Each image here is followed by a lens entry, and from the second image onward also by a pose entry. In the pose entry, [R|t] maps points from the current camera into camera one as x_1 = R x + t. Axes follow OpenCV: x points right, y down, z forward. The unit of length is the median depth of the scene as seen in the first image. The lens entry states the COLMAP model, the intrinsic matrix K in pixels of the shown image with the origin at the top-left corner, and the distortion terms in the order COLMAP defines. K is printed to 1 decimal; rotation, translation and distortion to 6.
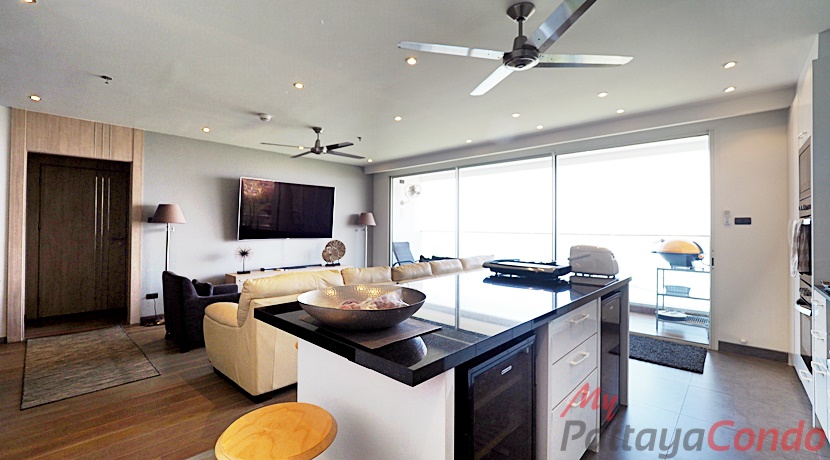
lens RADIAL K [[352.1, 0, 406.0], [0, 352.1, 222.0], [0, 0, 1]] dist [-0.022465, 0.009139]
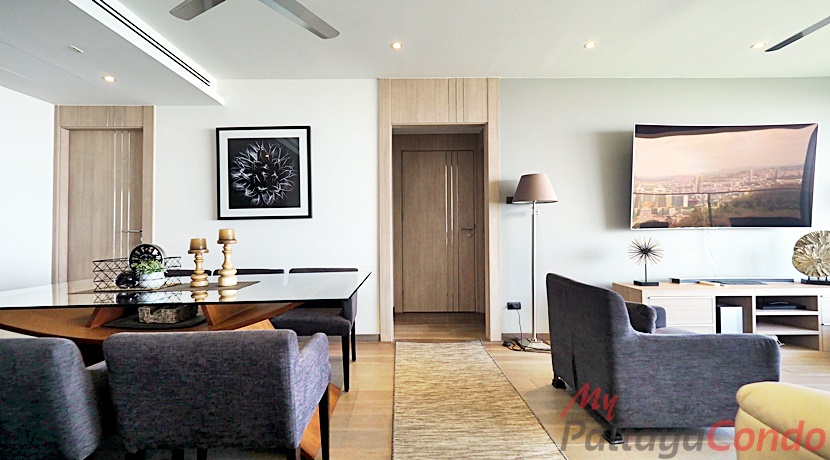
lens RADIAL K [[352.1, 0, 406.0], [0, 352.1, 222.0], [0, 0, 1]] dist [-0.022465, 0.009139]
pose [[0.701380, -0.023816, -0.712389, -0.373650], [0.019576, 0.999708, -0.014147, 0.046776], [0.712518, -0.004023, 0.701642, 0.342143]]
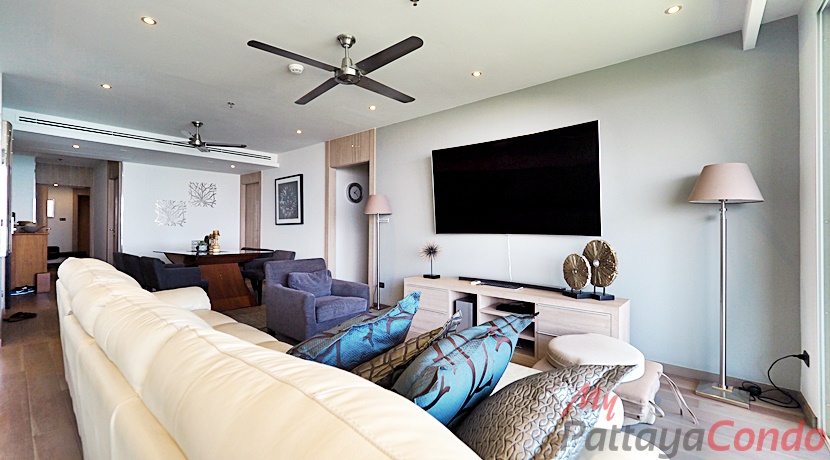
lens RADIAL K [[341.6, 0, 397.8], [0, 341.6, 227.3], [0, 0, 1]] dist [-0.000326, 0.000177]
pose [[0.049240, -0.004687, -0.998776, 0.308068], [0.010271, 0.999938, -0.004187, 0.046236], [0.998734, -0.010052, 0.049285, 1.024638]]
